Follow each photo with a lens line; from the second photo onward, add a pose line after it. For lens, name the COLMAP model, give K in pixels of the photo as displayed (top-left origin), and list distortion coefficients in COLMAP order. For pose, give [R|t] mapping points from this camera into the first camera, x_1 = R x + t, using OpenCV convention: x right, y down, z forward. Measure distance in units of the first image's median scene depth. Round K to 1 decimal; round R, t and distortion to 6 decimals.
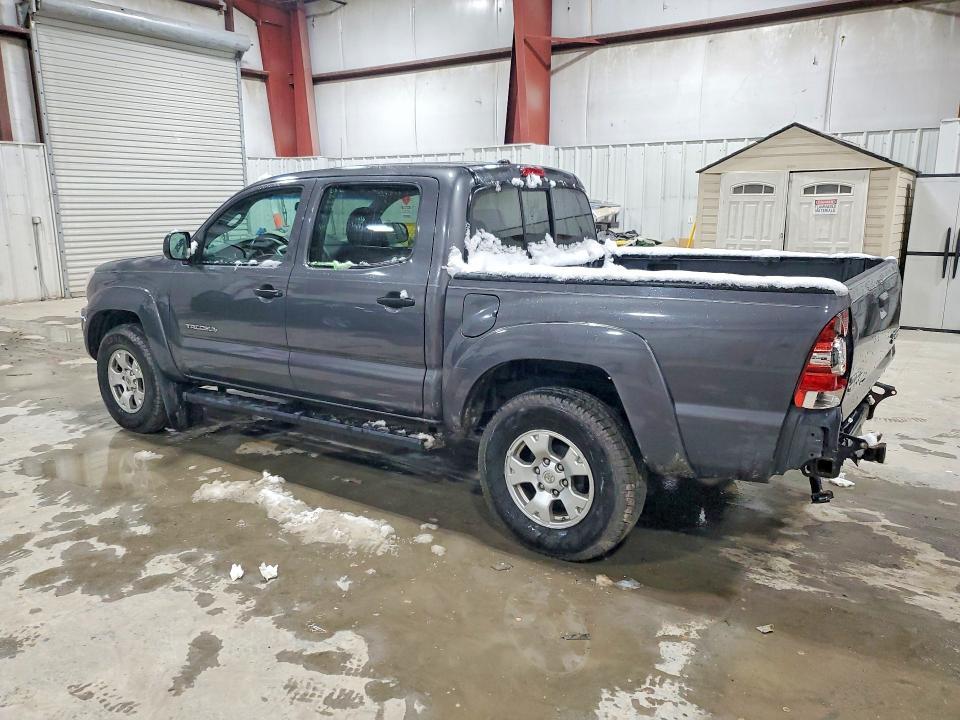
lens RADIAL K [[744.3, 0, 473.4], [0, 744.3, 360.3], [0, 0, 1]] dist [0.017184, 0.008690]
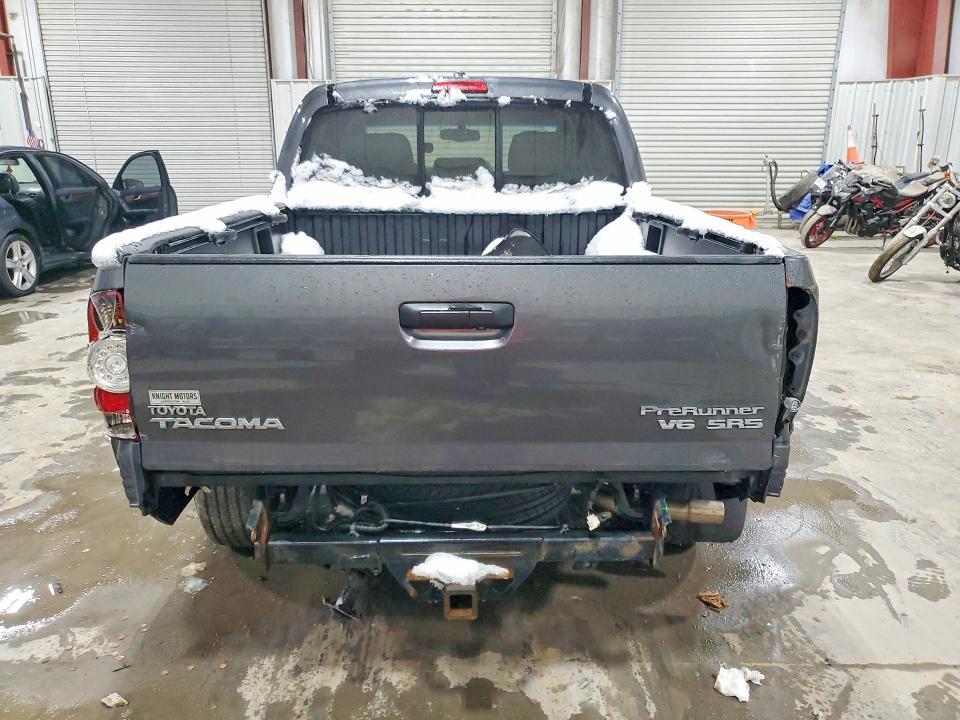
lens RADIAL K [[744.3, 0, 478.8], [0, 744.3, 357.2], [0, 0, 1]] dist [0.017184, 0.008690]
pose [[0.585248, 0.235156, -0.776007, 0.730338], [-0.175340, 0.971083, 0.162032, -0.104127], [0.791669, 0.041236, 0.609557, 0.541776]]
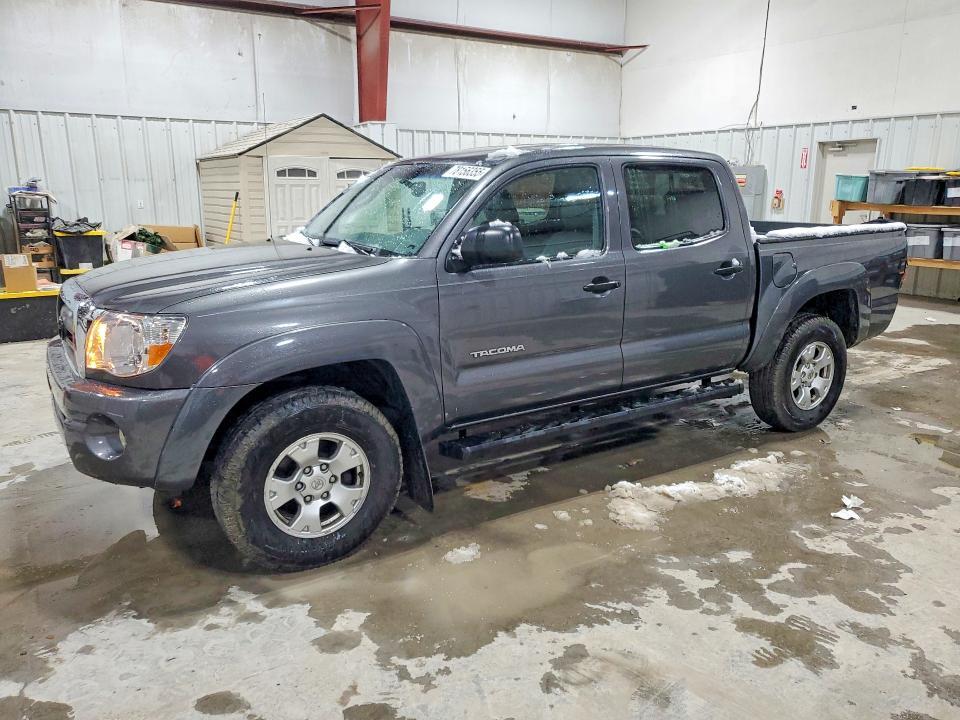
lens RADIAL K [[744.3, 0, 477.6], [0, 744.3, 357.8], [0, 0, 1]] dist [0.017184, 0.008690]
pose [[0.384218, -0.206870, 0.899767, -1.132490], [0.191394, 0.971249, 0.141576, -0.158882], [-0.903186, 0.117814, 0.412765, 0.768656]]
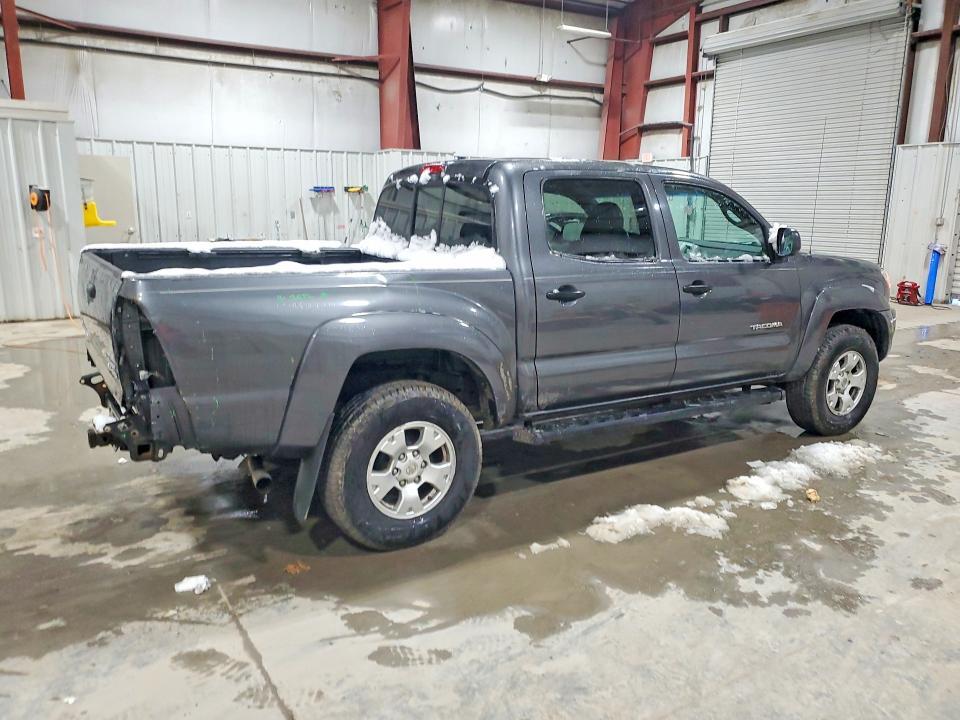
lens RADIAL K [[744.3, 0, 468.5], [0, 744.3, 358.5], [0, 0, 1]] dist [0.017184, 0.008690]
pose [[-0.392639, 0.193943, -0.899011, 0.990554], [-0.199714, 0.936206, 0.289192, -0.302420], [0.897746, 0.293093, -0.328858, 1.407290]]
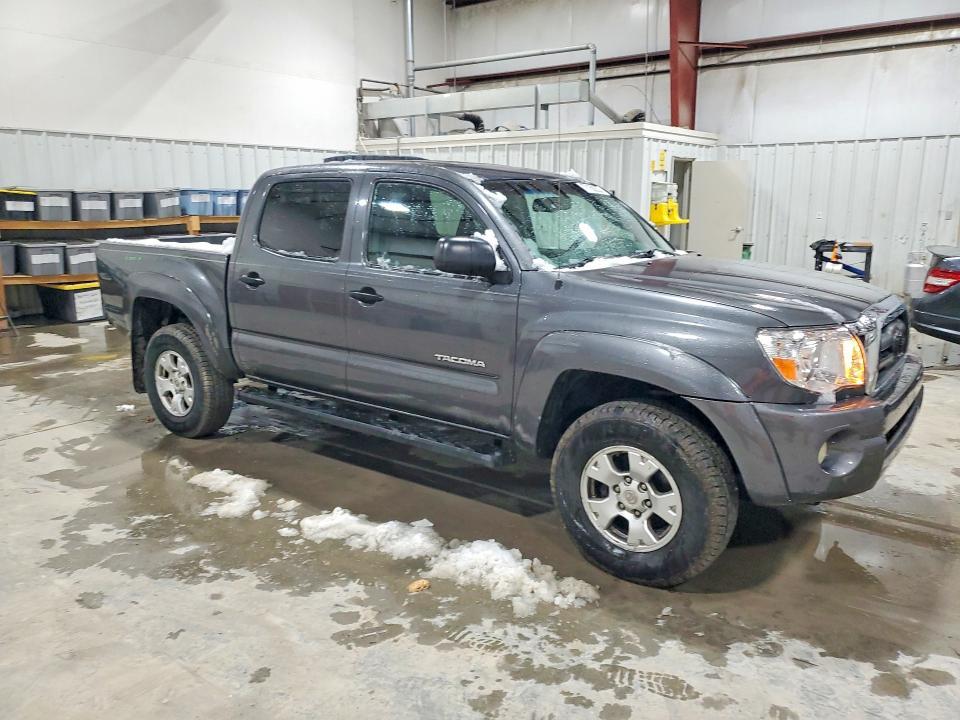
lens RADIAL K [[744.3, 0, 498.9], [0, 744.3, 364.1], [0, 0, 1]] dist [0.017184, 0.008690]
pose [[-0.999726, 0.004701, 0.022930, -0.208748], [0.013867, 0.908141, 0.418435, -0.463762], [-0.018856, 0.418639, -0.907957, 2.174118]]
